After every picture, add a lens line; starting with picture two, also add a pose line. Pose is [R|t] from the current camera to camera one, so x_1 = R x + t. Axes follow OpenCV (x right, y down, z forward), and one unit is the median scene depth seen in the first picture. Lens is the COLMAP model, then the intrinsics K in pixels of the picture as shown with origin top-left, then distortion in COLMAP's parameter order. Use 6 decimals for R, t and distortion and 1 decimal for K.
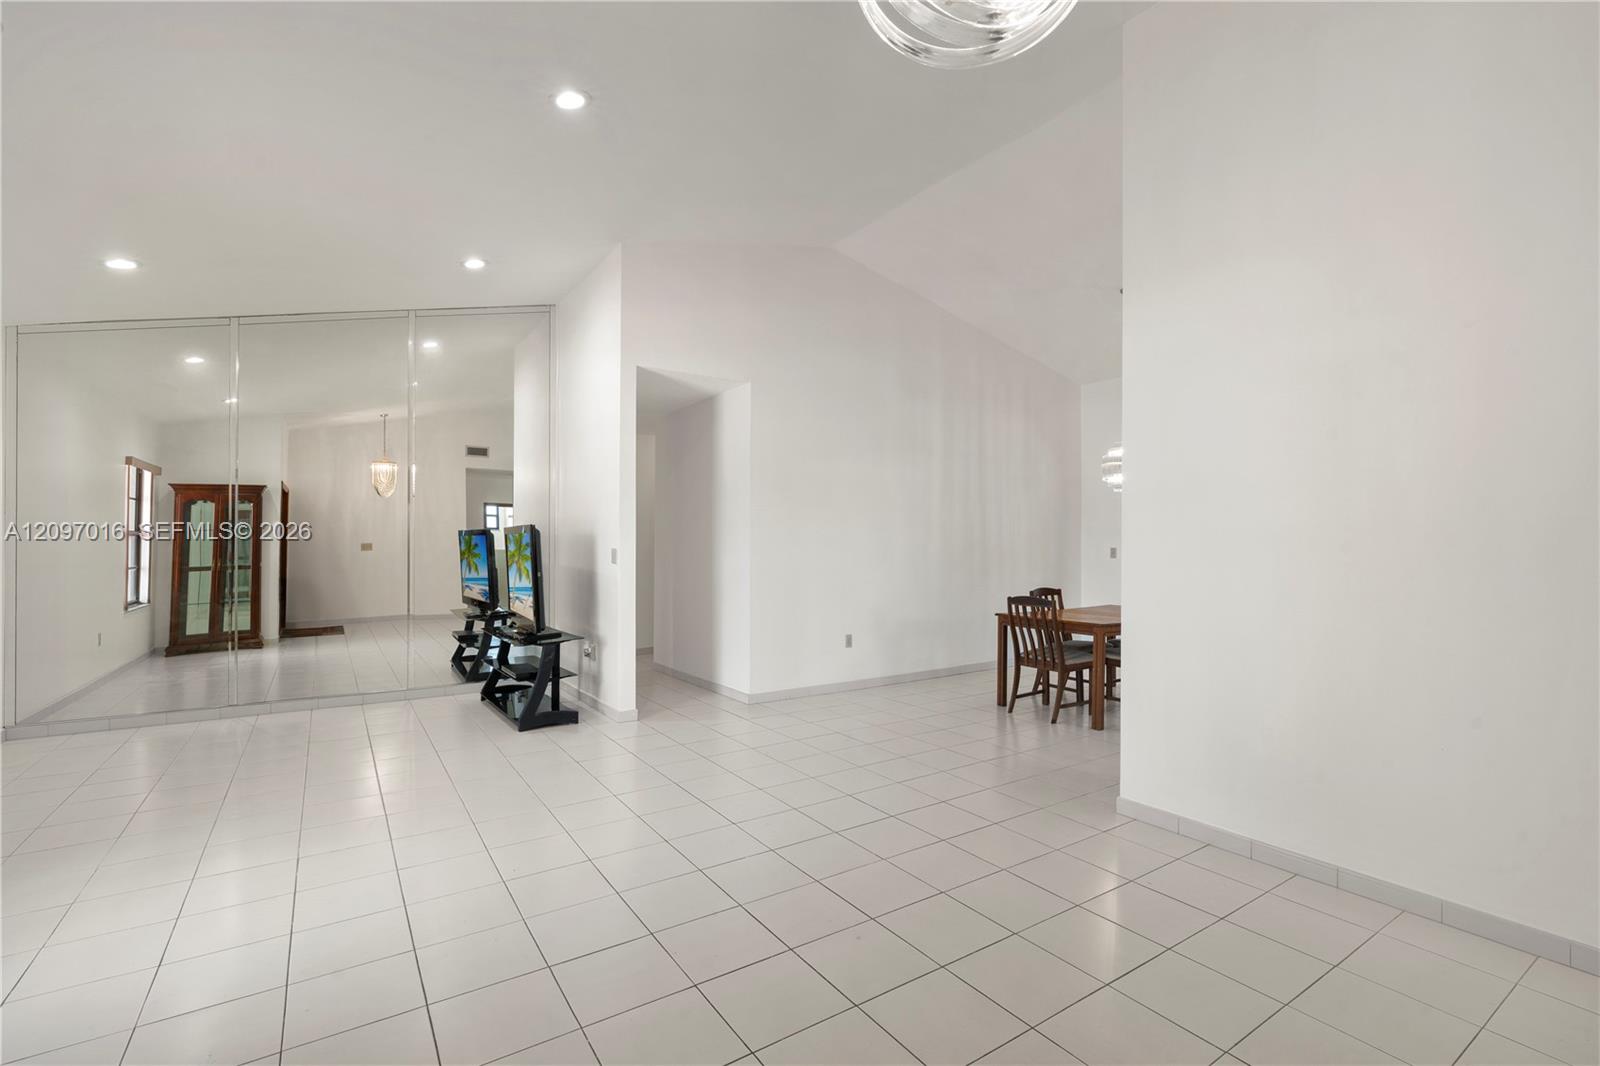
lens RADIAL K [[705.1, 0, 804.1], [0, 705.1, 538.7], [0, 0, 1]] dist [-0.018415, -0.000467]
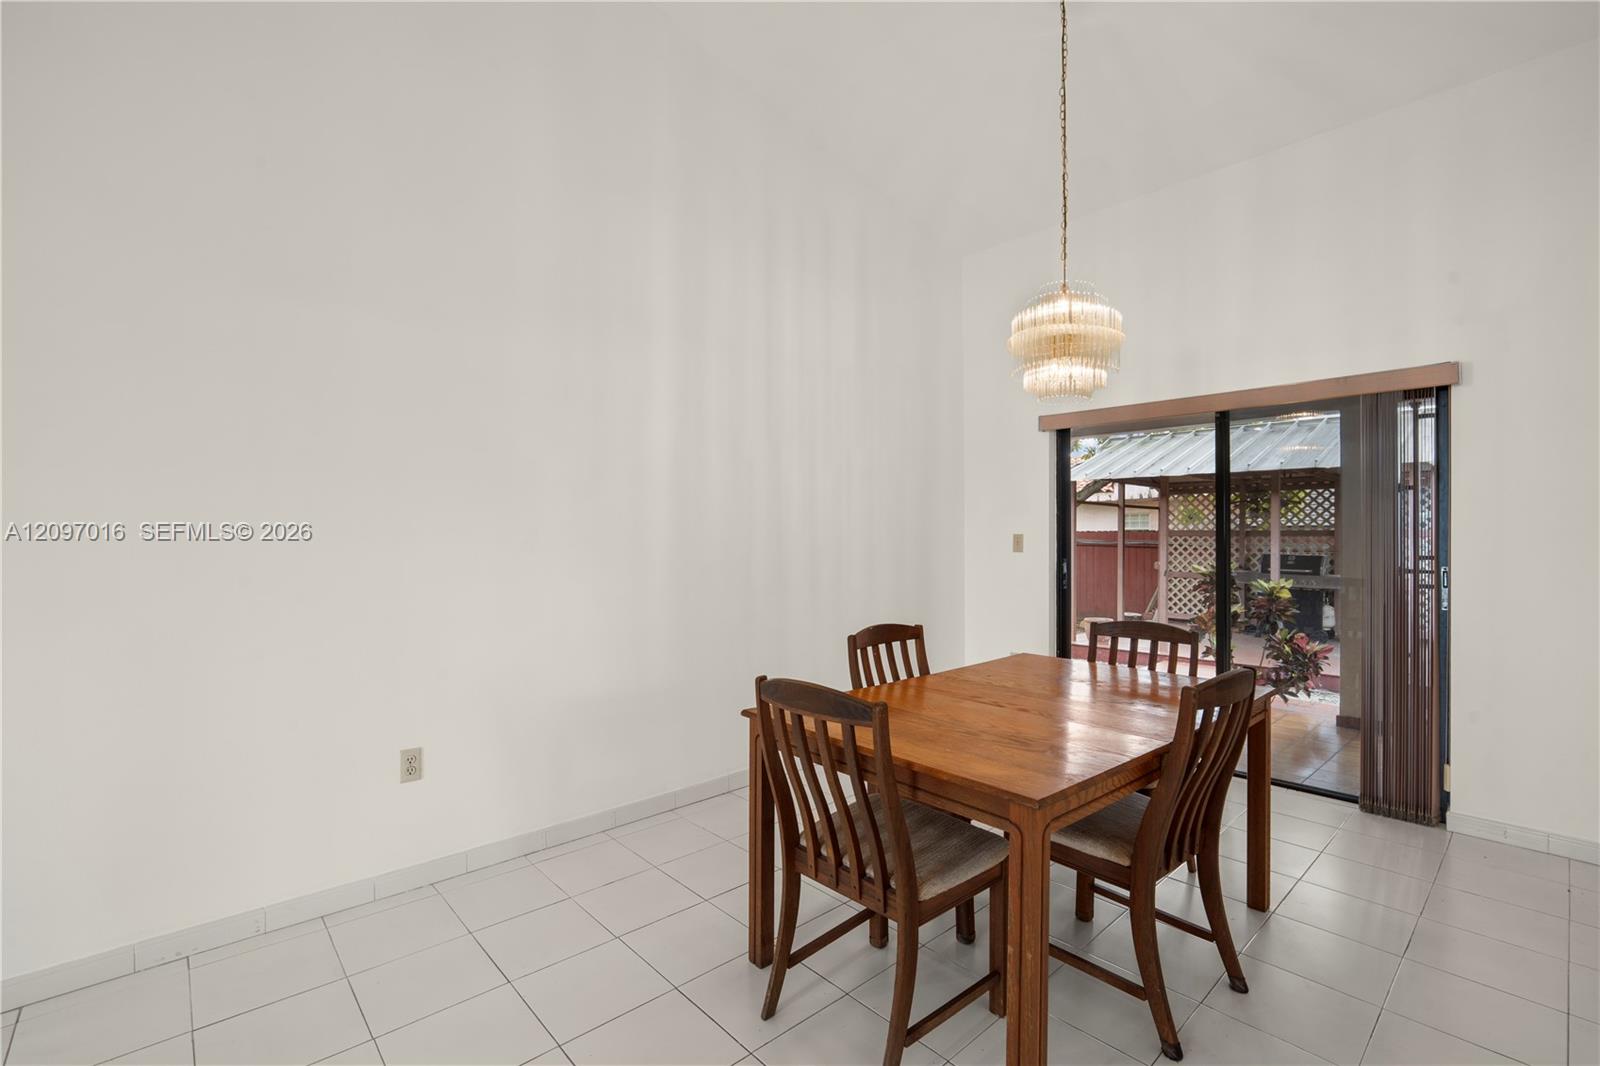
lens RADIAL K [[705.1, 0, 800.1], [0, 705.1, 538.6], [0, 0, 1]] dist [-0.018415, -0.000467]
pose [[0.989234, -0.004721, 0.146268, 0.229284], [0.004233, 0.999984, 0.003648, 0.016230], [-0.146283, -0.002990, 0.989238, 0.587022]]
